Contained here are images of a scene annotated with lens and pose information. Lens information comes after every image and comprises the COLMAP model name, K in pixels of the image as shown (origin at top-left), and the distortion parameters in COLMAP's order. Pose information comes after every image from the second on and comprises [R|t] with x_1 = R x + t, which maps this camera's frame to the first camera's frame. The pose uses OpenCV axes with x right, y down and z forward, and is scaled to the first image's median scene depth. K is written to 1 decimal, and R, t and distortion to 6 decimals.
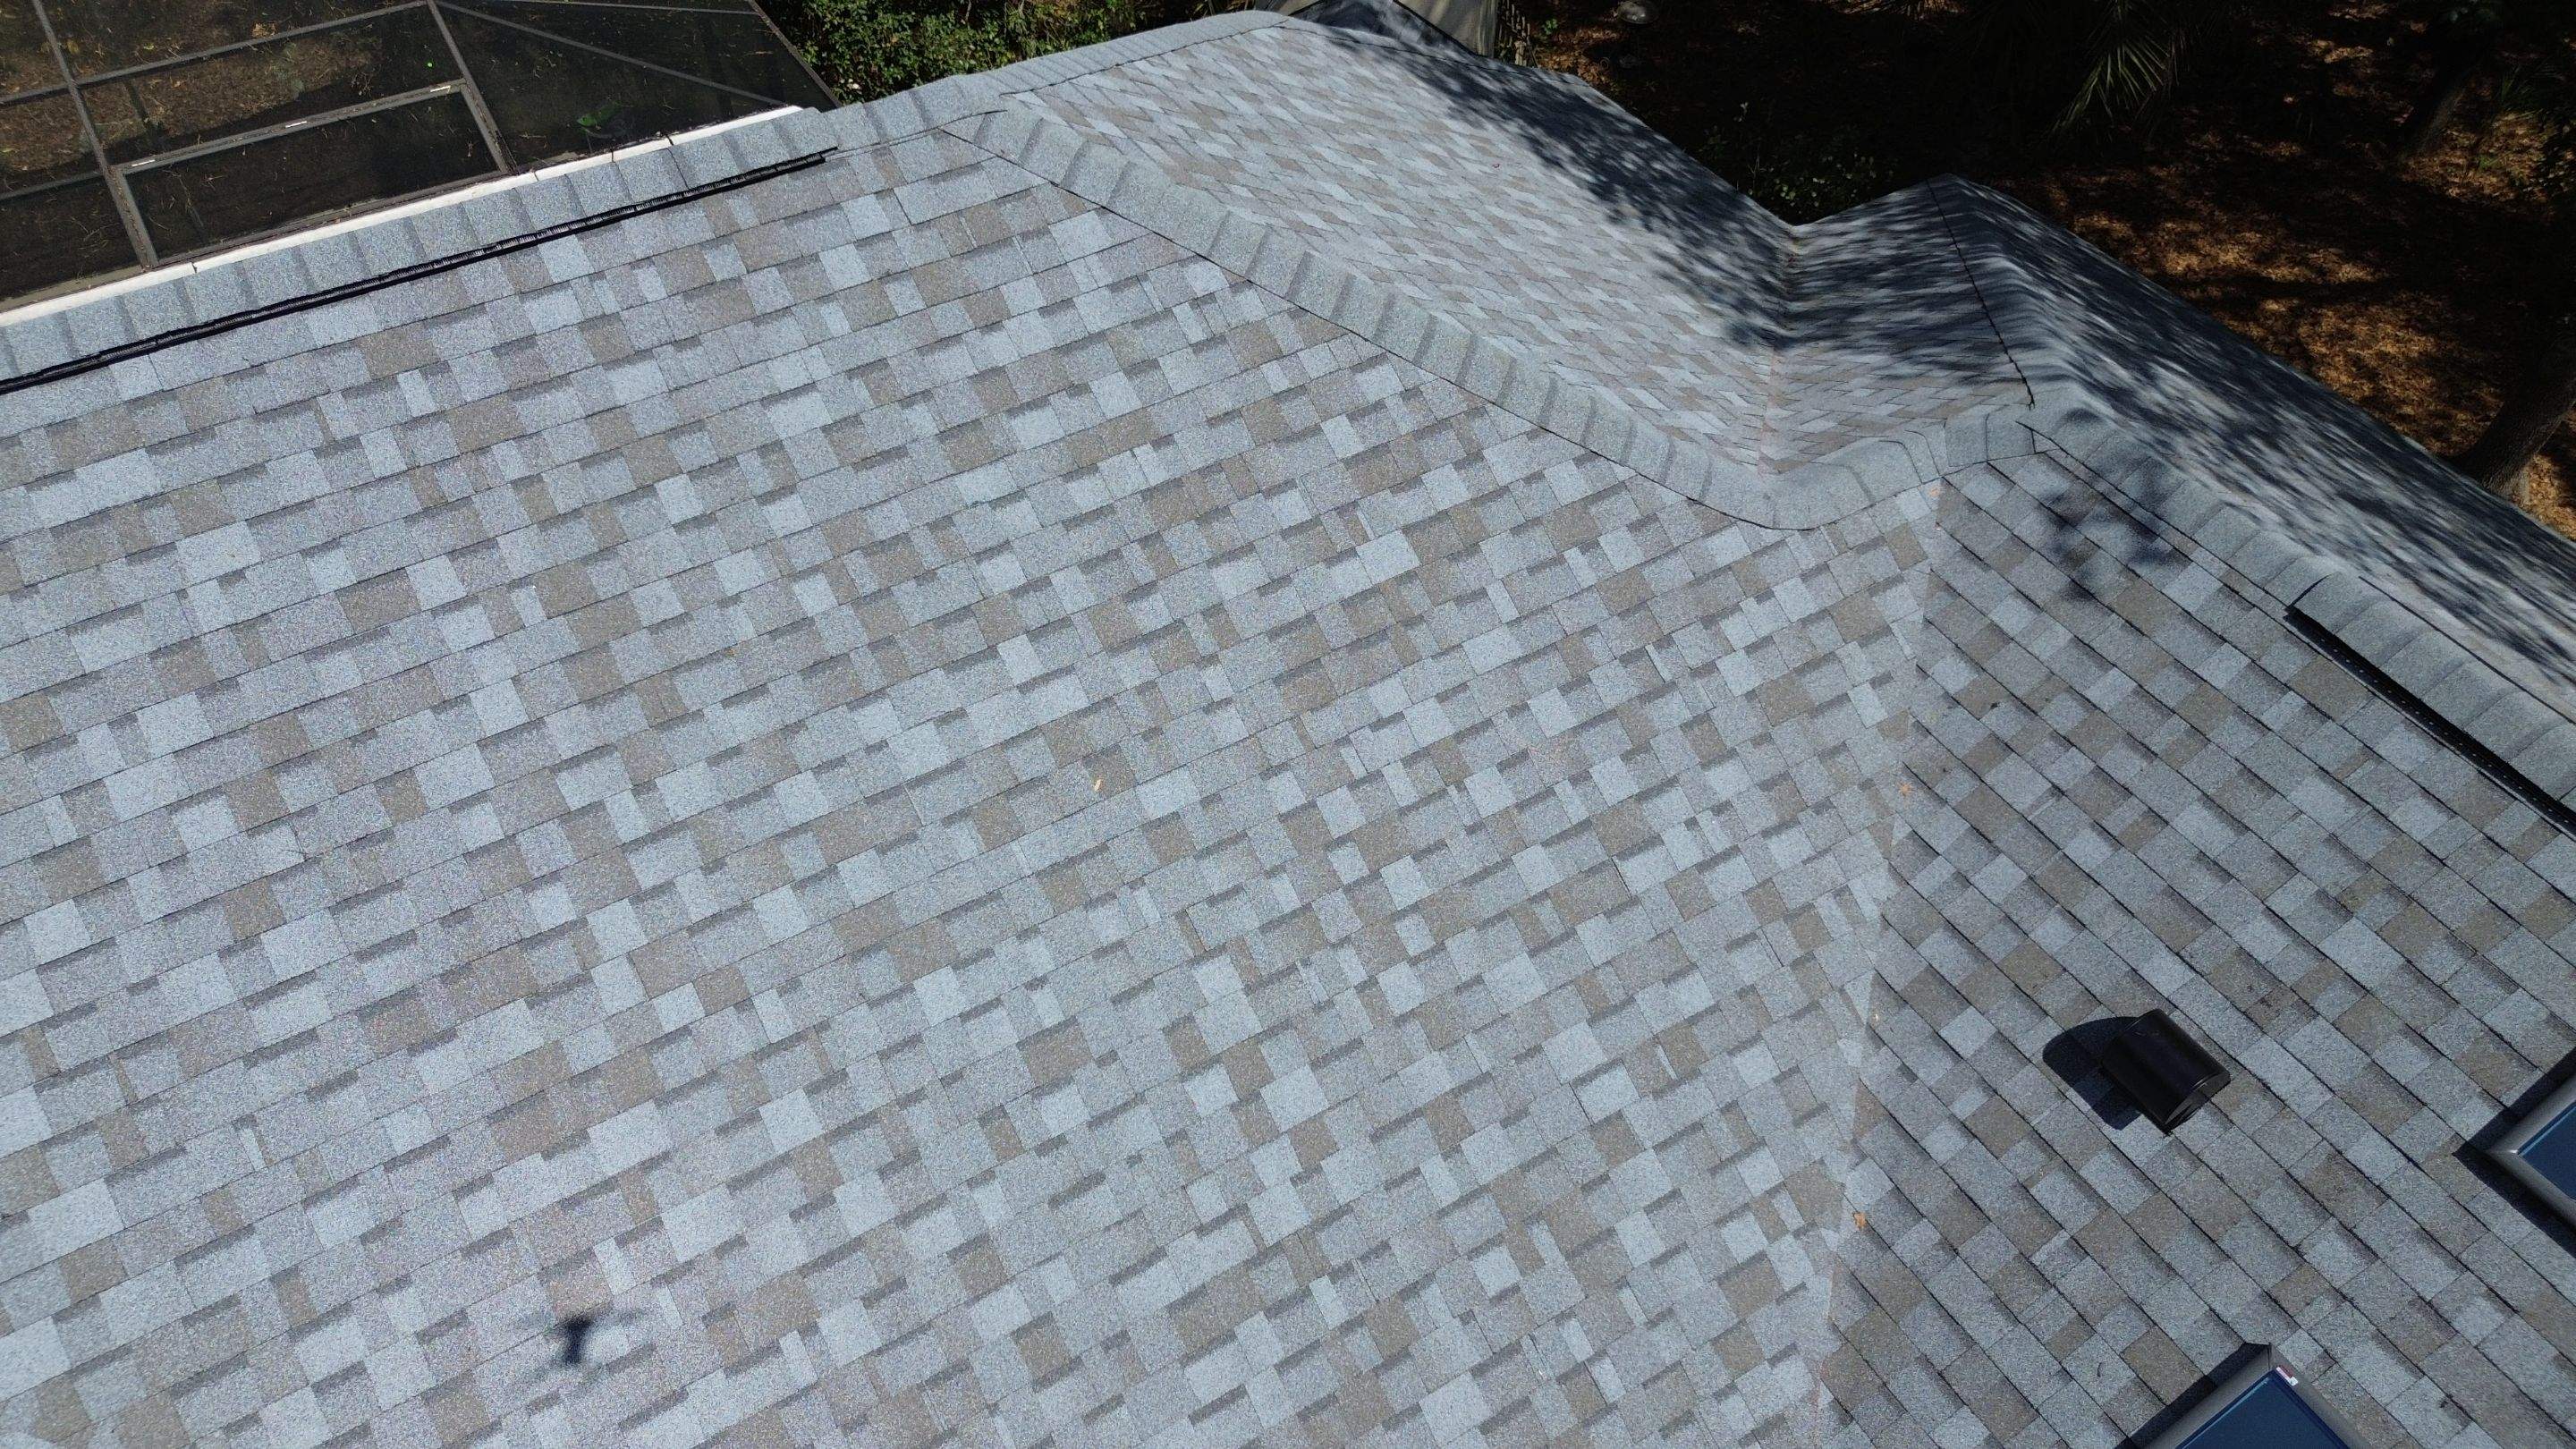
lens RADIAL K [[1827.0, 0, 1296.3], [0, 1827.0, 719.0], [0, 0, 1]] dist [0.067741, -0.066774]
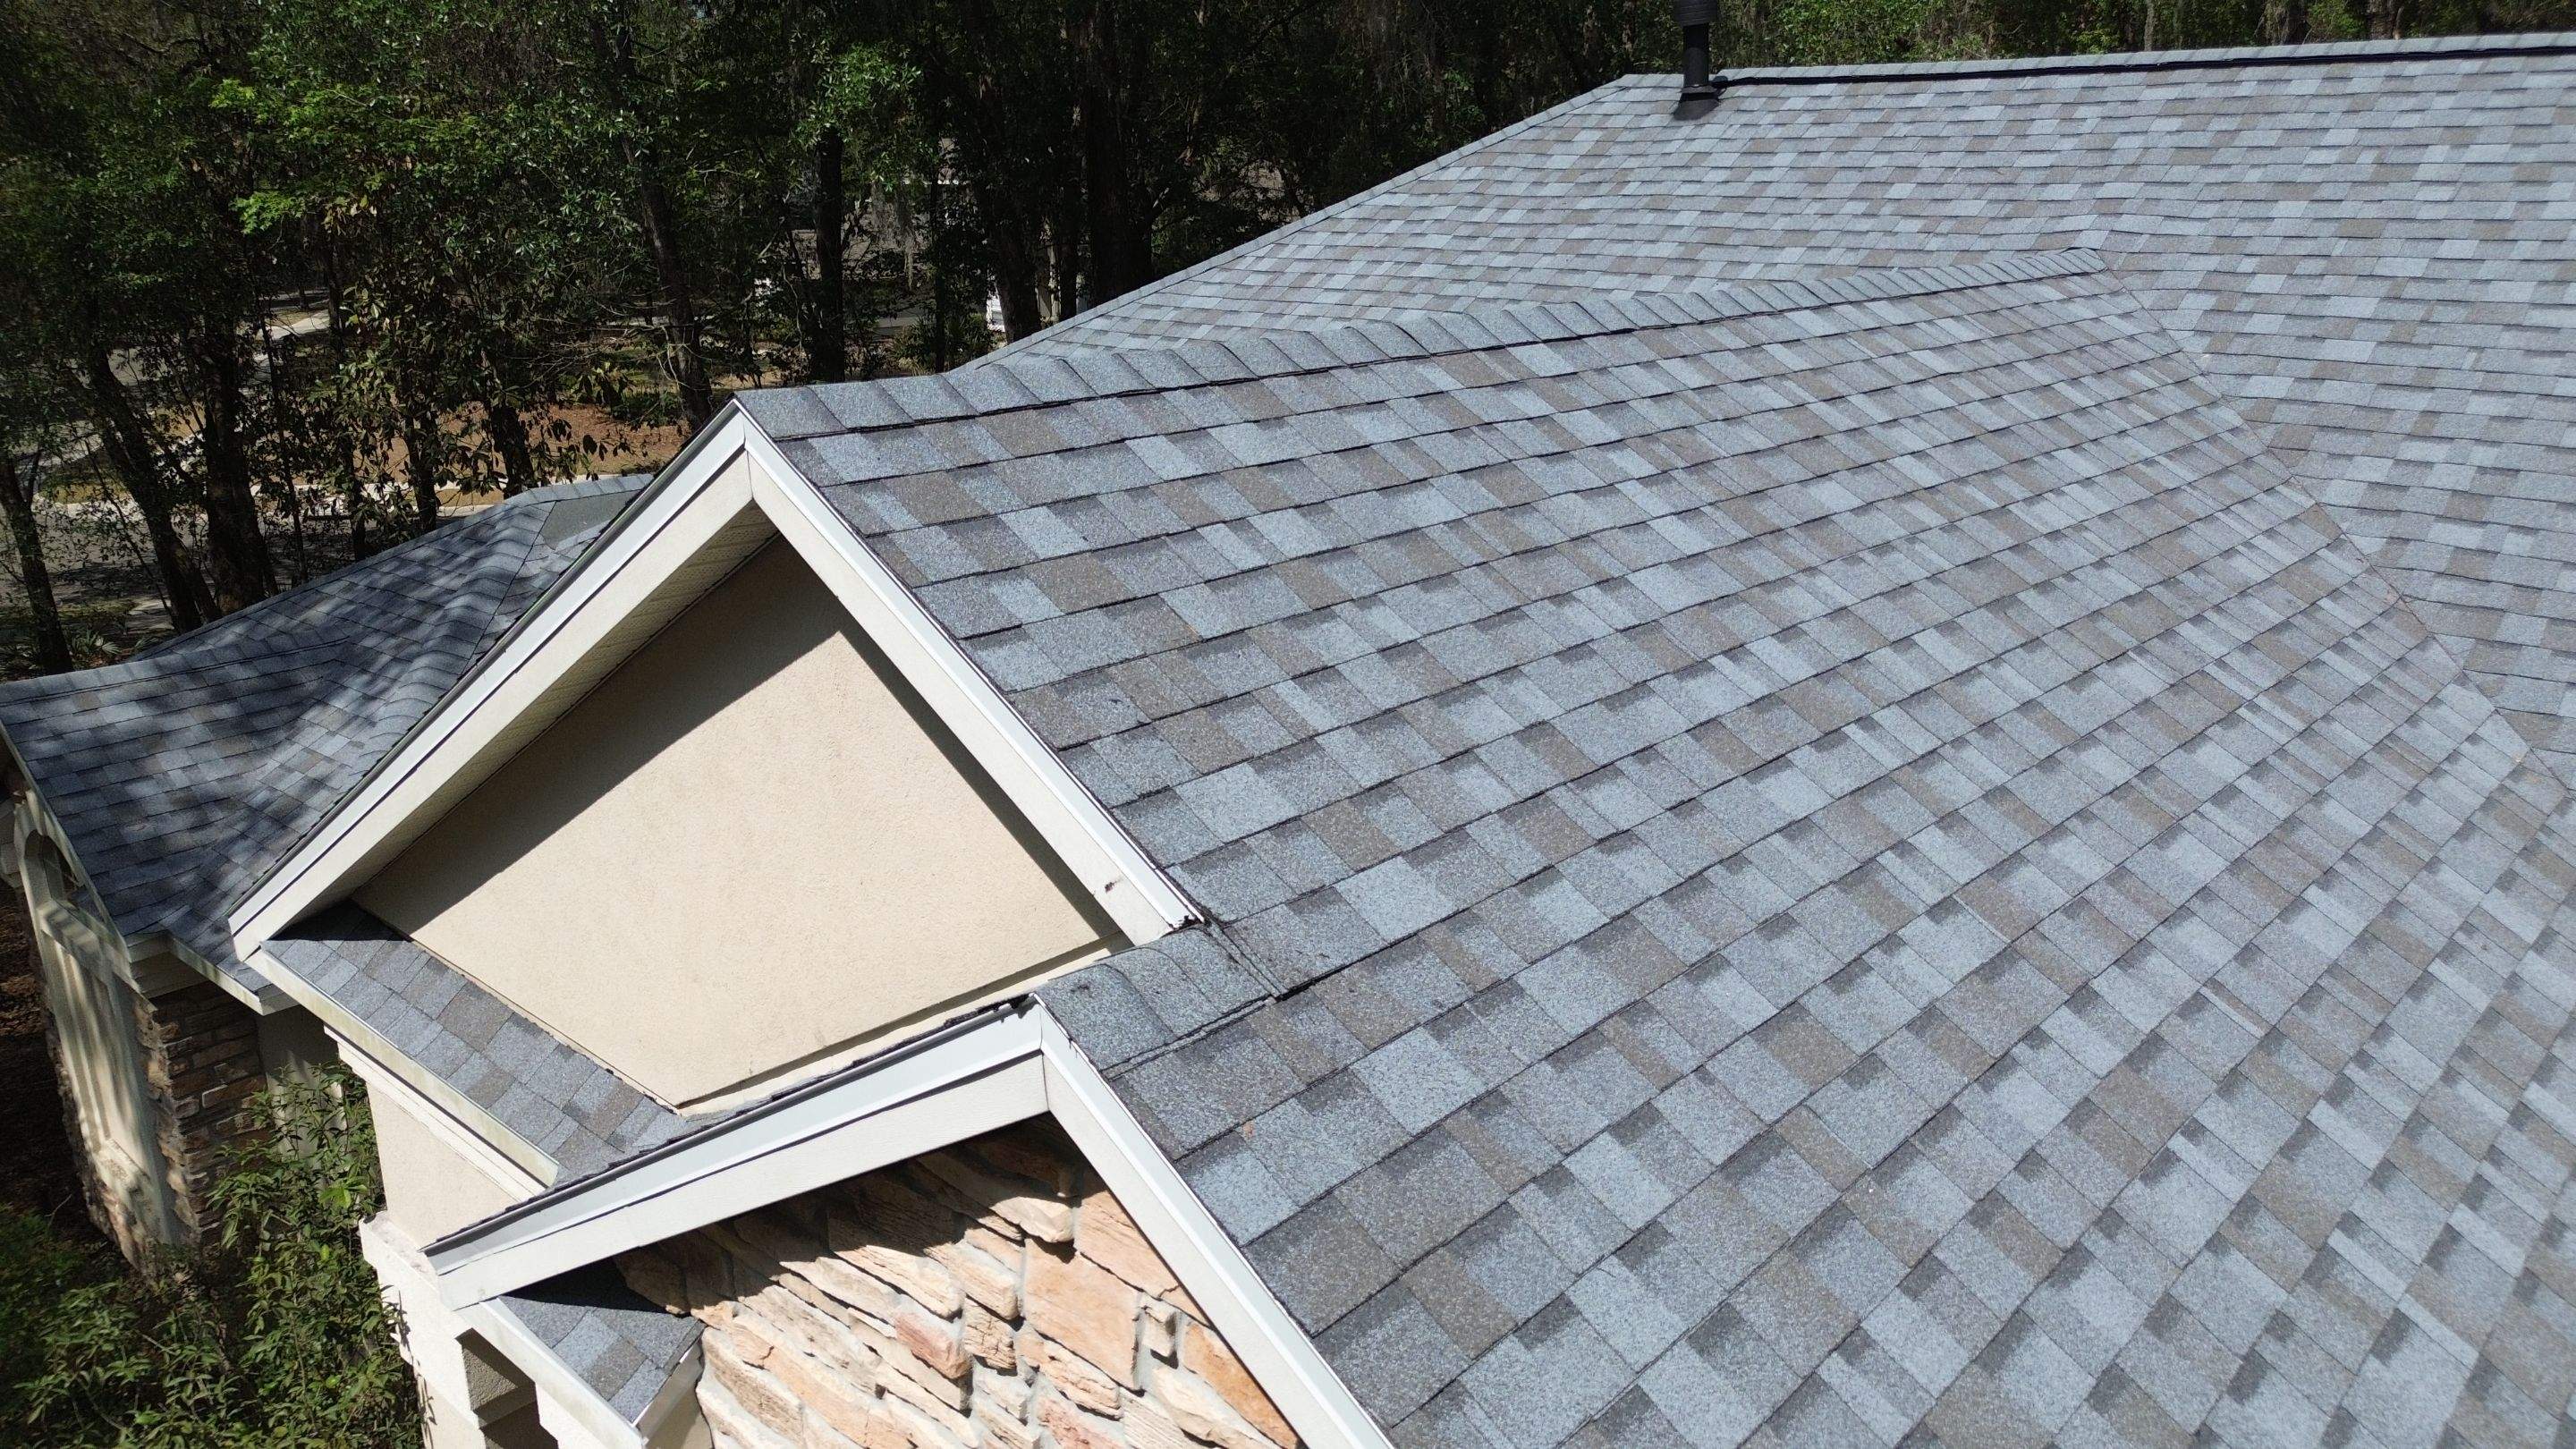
lens RADIAL K [[1827.0, 0, 1296.8], [0, 1827.0, 717.2], [0, 0, 1]] dist [0.067741, -0.066774]
pose [[0.286750, 0.282428, -0.915428, 0.464170], [-0.699822, 0.714316, 0.001167, 0.871255], [0.654235, 0.640303, 0.402479, 0.010098]]
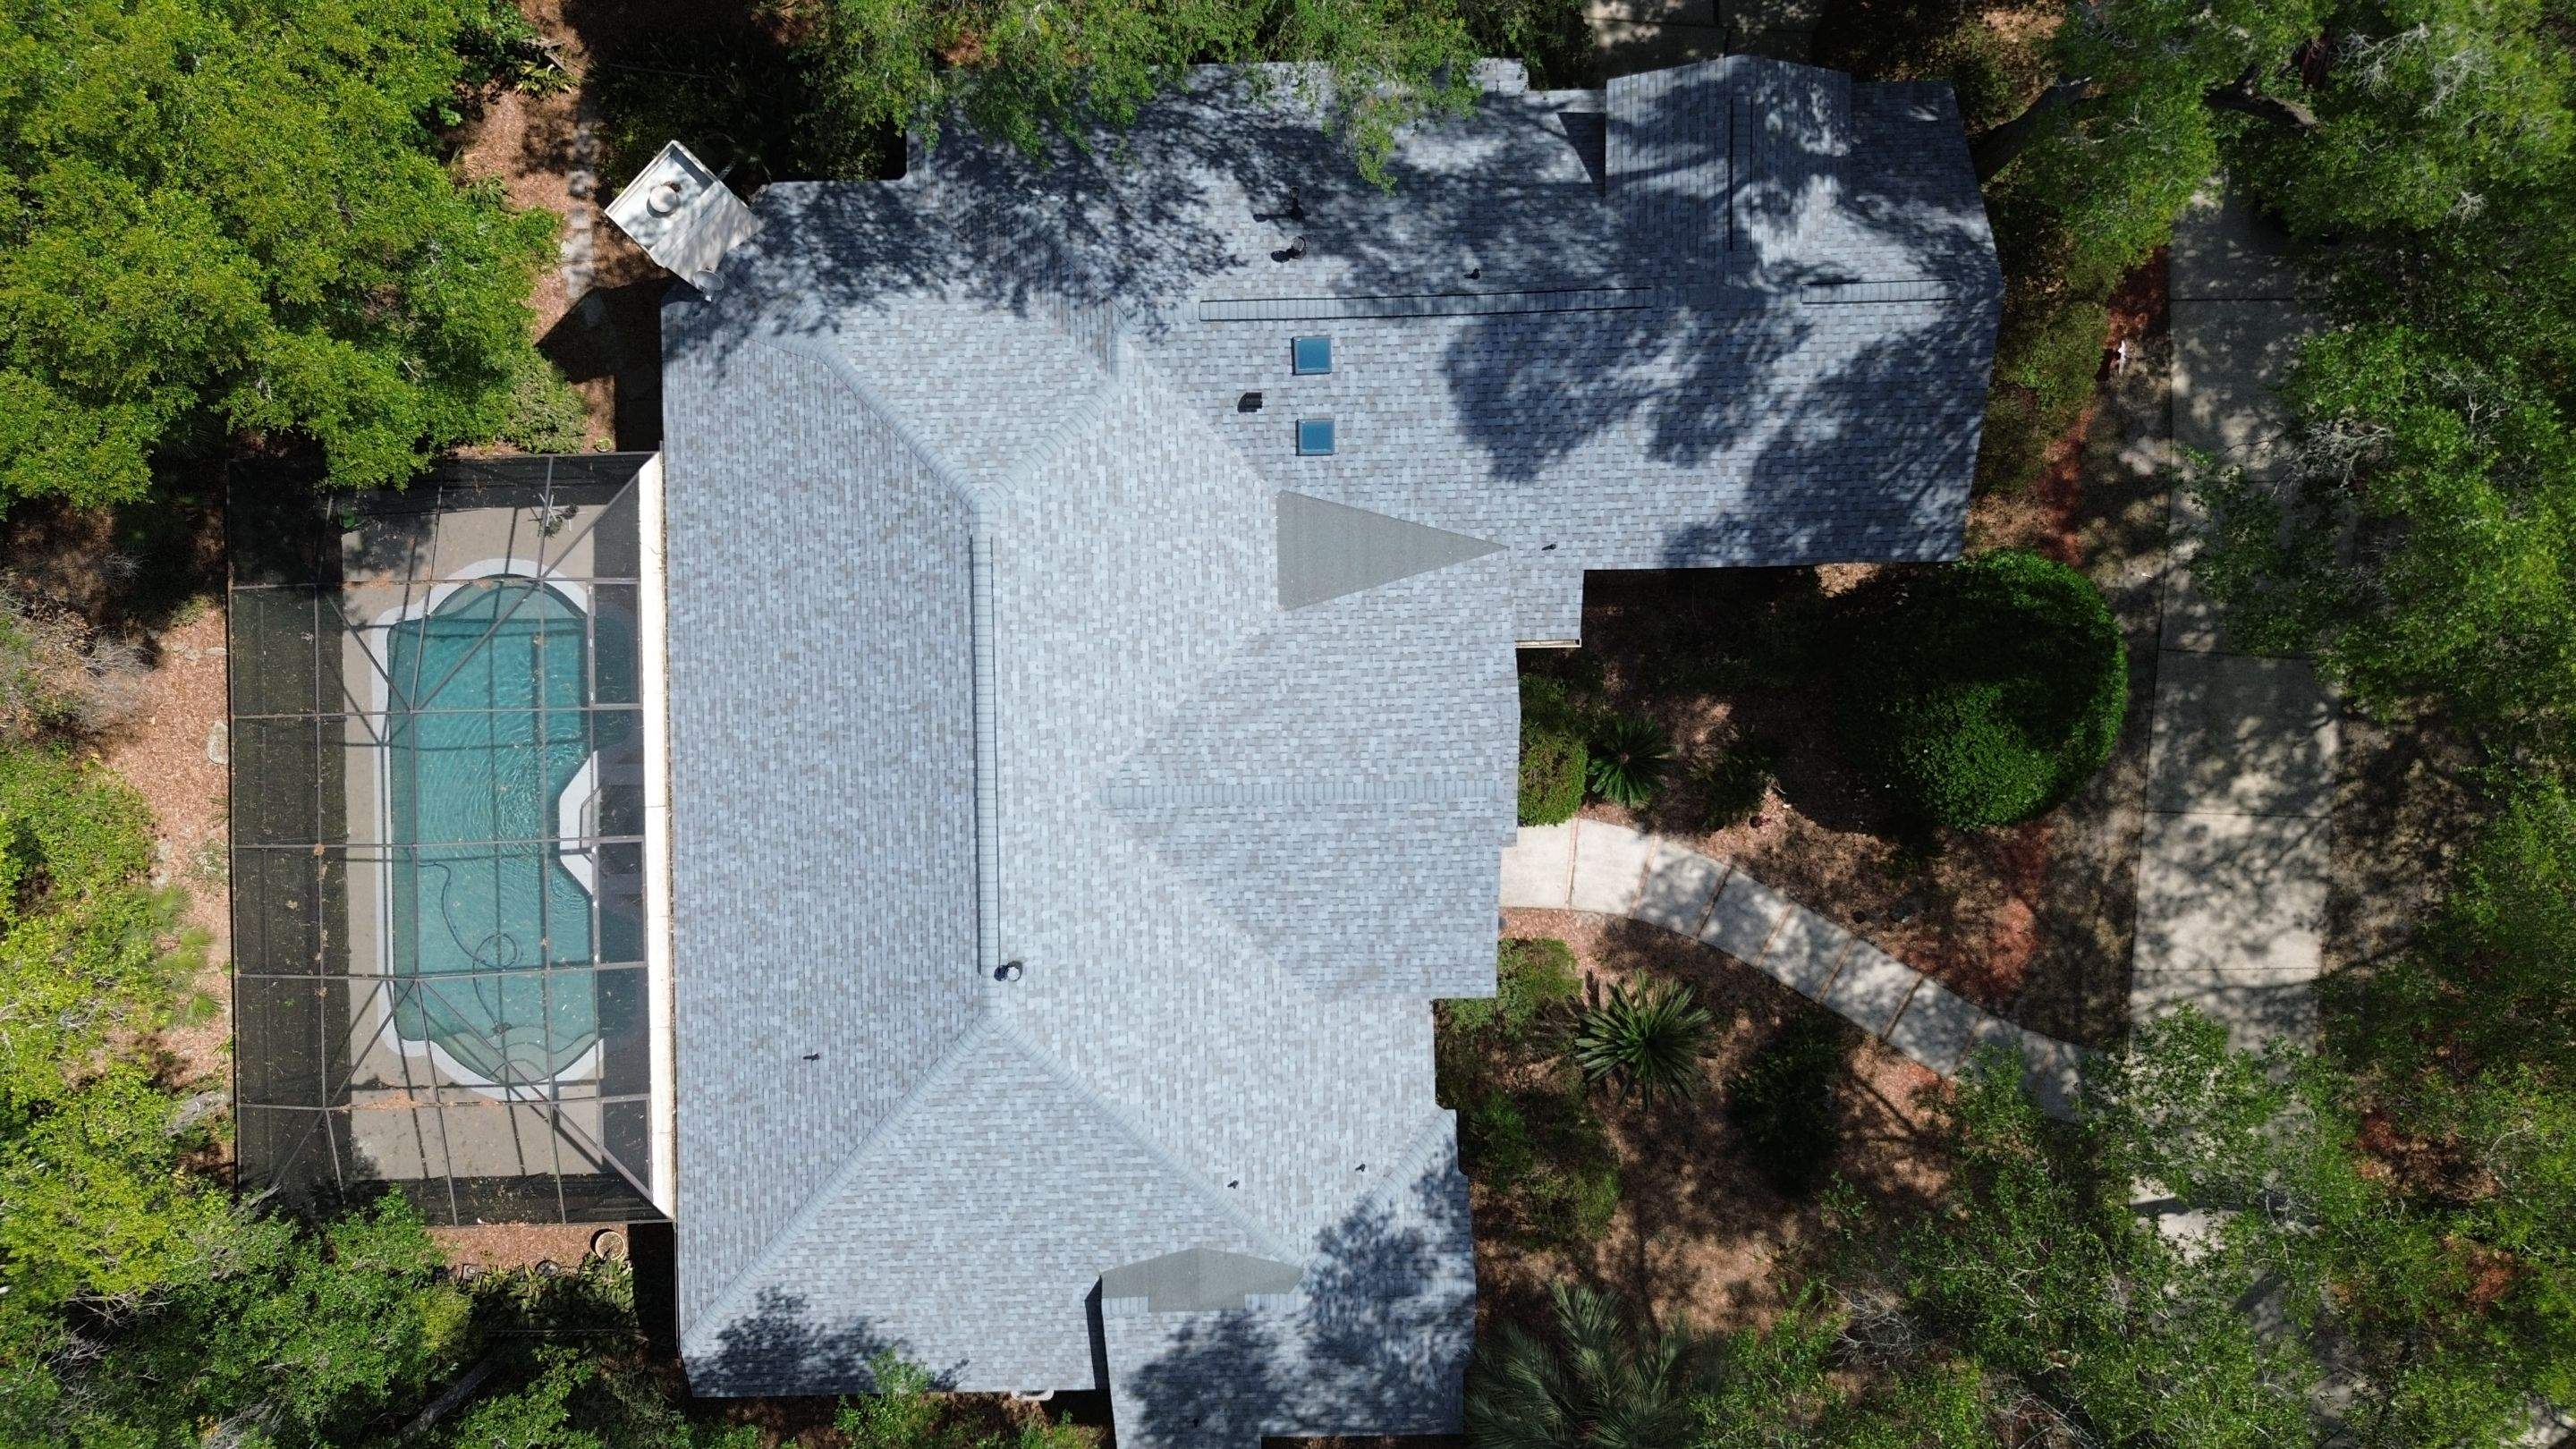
lens RADIAL K [[1818.8, 0, 1280.3], [0, 1818.8, 720.8], [0, 0, 1]] dist [0.066151, -0.038423]
pose [[0.495064, -0.868854, 0.002164, -0.319082], [0.646461, 0.370008, 0.667220, -2.917330], [-0.580517, -0.328917, 0.744858, -3.273623]]
